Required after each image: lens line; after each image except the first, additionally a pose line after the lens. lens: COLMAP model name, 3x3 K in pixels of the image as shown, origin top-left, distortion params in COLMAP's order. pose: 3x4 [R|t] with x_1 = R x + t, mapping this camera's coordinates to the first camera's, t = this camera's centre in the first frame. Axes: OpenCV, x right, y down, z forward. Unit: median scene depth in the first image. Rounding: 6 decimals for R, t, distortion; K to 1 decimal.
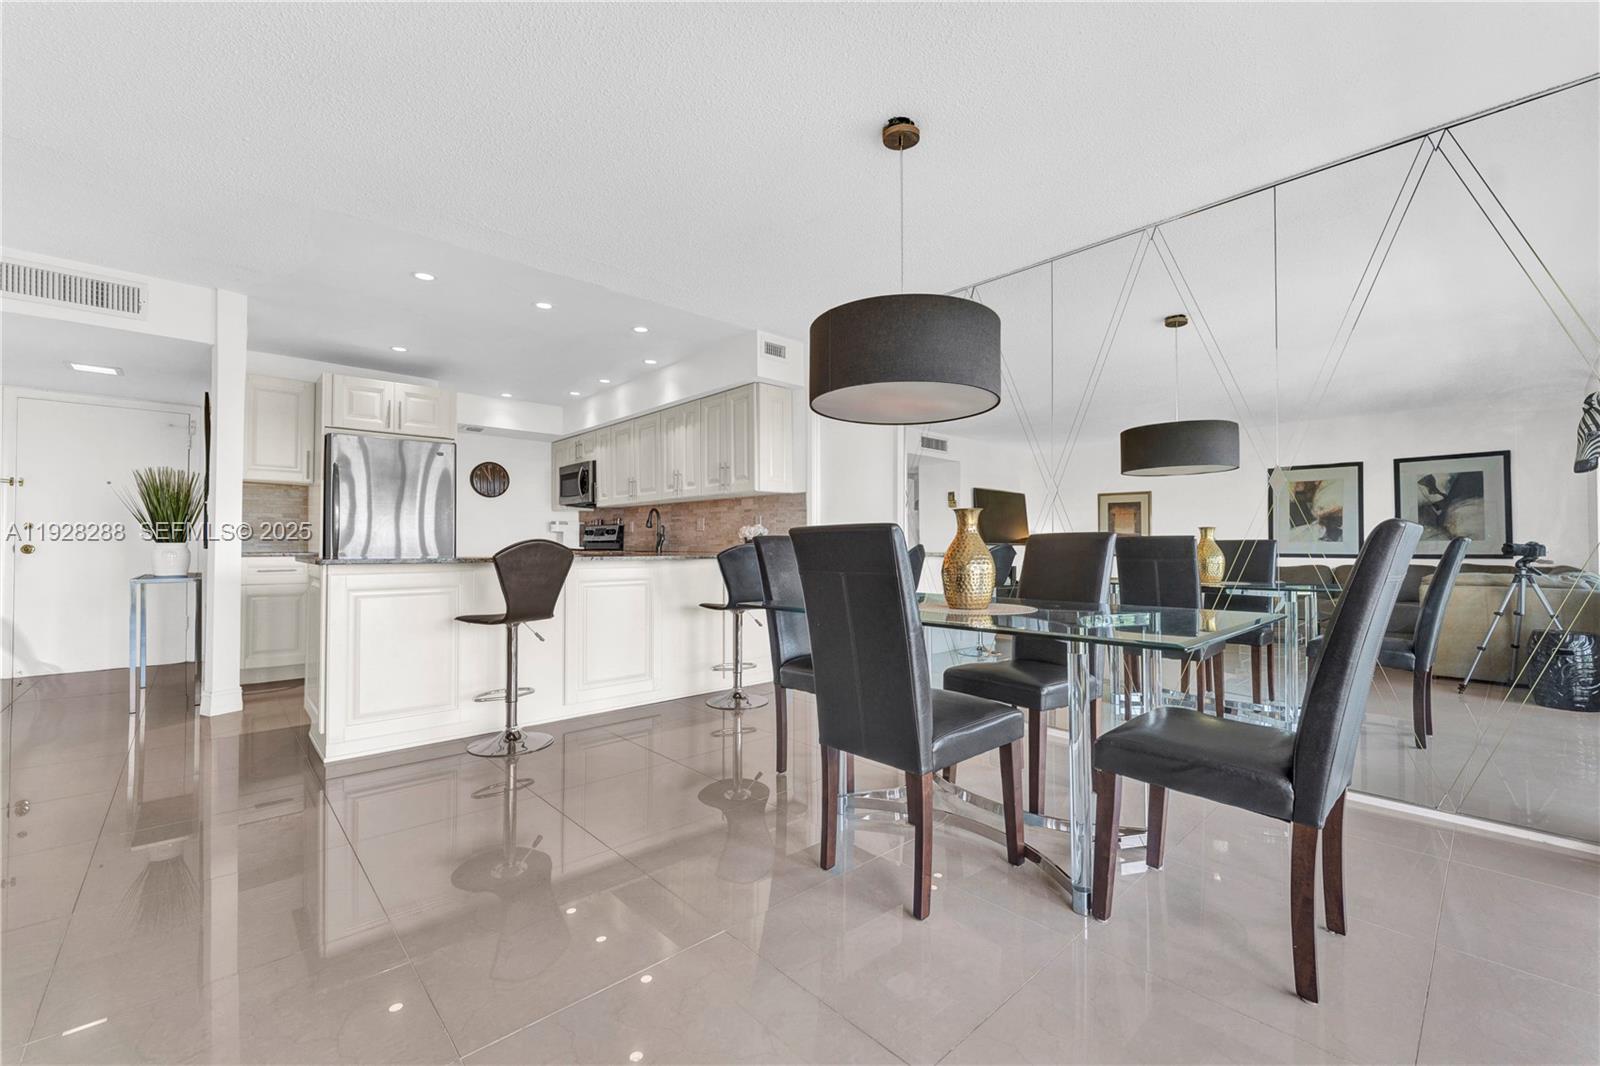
lens RADIAL K [[654.5, 0, 805.2], [0, 654.5, 523.1], [0, 0, 1]] dist [-0.005055, 0.000417]
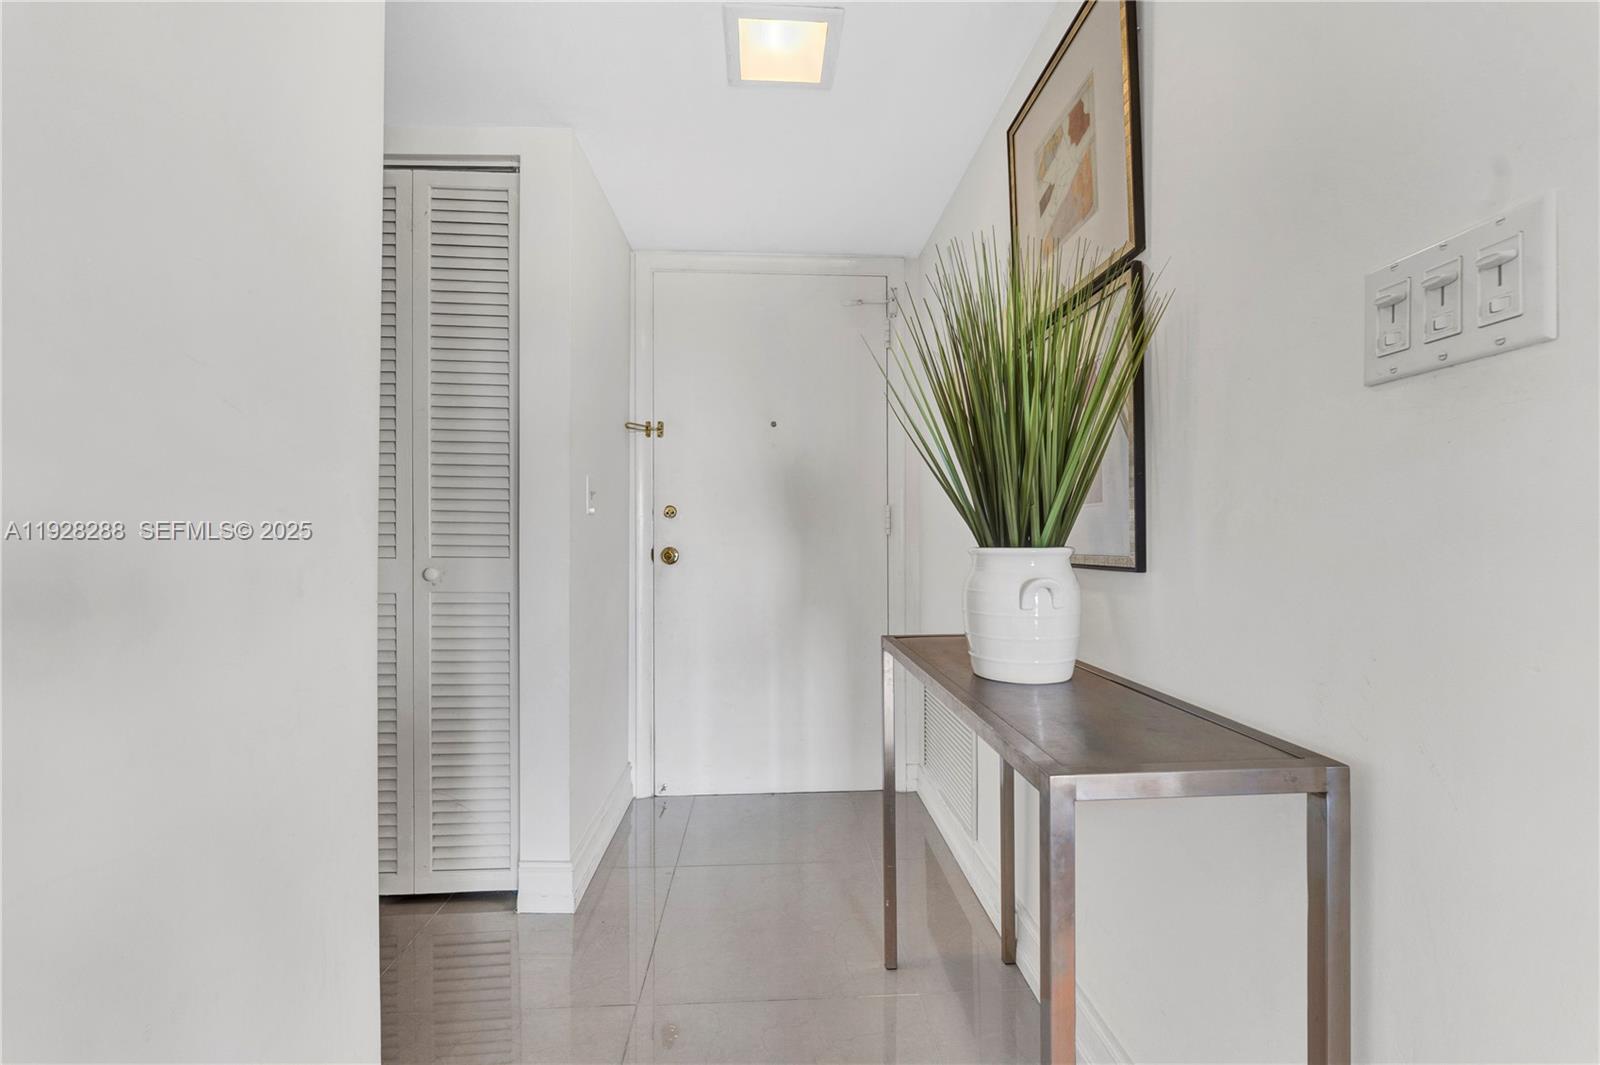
lens RADIAL K [[657.0, 0, 802.2], [0, 657.0, 538.6], [0, 0, 1]] dist [-0.009018, 0.000057]
pose [[0.775340, -0.004269, -0.631530, -0.636246], [0.024505, 0.999427, 0.023329, 0.012697], [0.631069, -0.033563, 0.775001, 0.537596]]
